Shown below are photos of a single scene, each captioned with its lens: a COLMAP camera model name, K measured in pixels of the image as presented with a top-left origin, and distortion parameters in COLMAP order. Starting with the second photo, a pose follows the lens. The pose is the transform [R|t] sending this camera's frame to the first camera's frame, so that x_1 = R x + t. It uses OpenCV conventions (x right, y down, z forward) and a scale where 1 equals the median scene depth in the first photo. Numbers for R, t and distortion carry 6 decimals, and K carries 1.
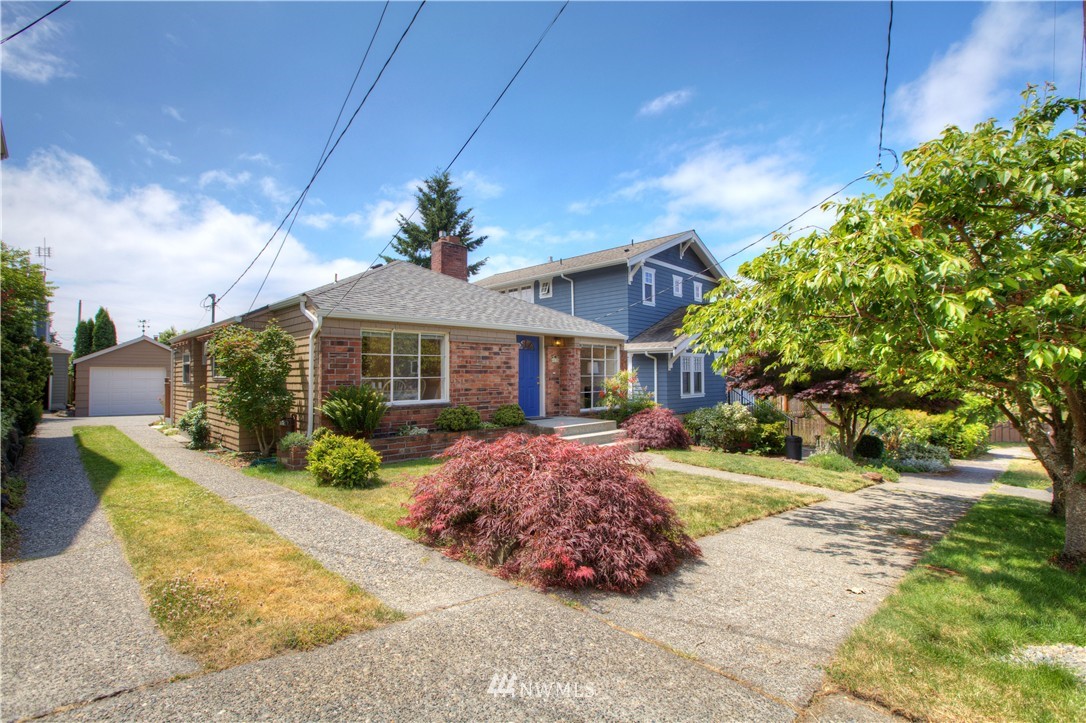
lens RADIAL K [[496.9, 0, 538.4], [0, 496.9, 369.6], [0, 0, 1]] dist [-0.002524, -0.000041]
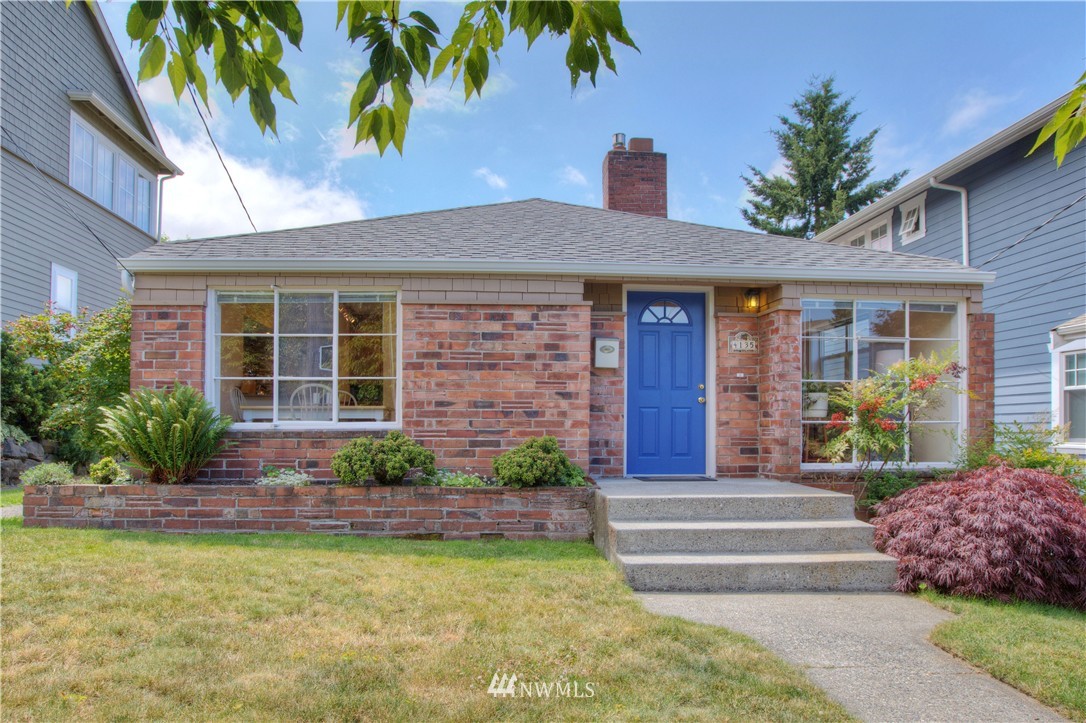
lens RADIAL K [[677.5, 0, 541.7], [0, 677.5, 438.5], [0, 0, 1]] dist [-0.030755, 0.000664]
pose [[0.747239, 0.013160, -0.664425, 0.331146], [0.003410, 0.999715, 0.023636, 0.053896], [0.664547, -0.019928, 0.746981, 0.530610]]
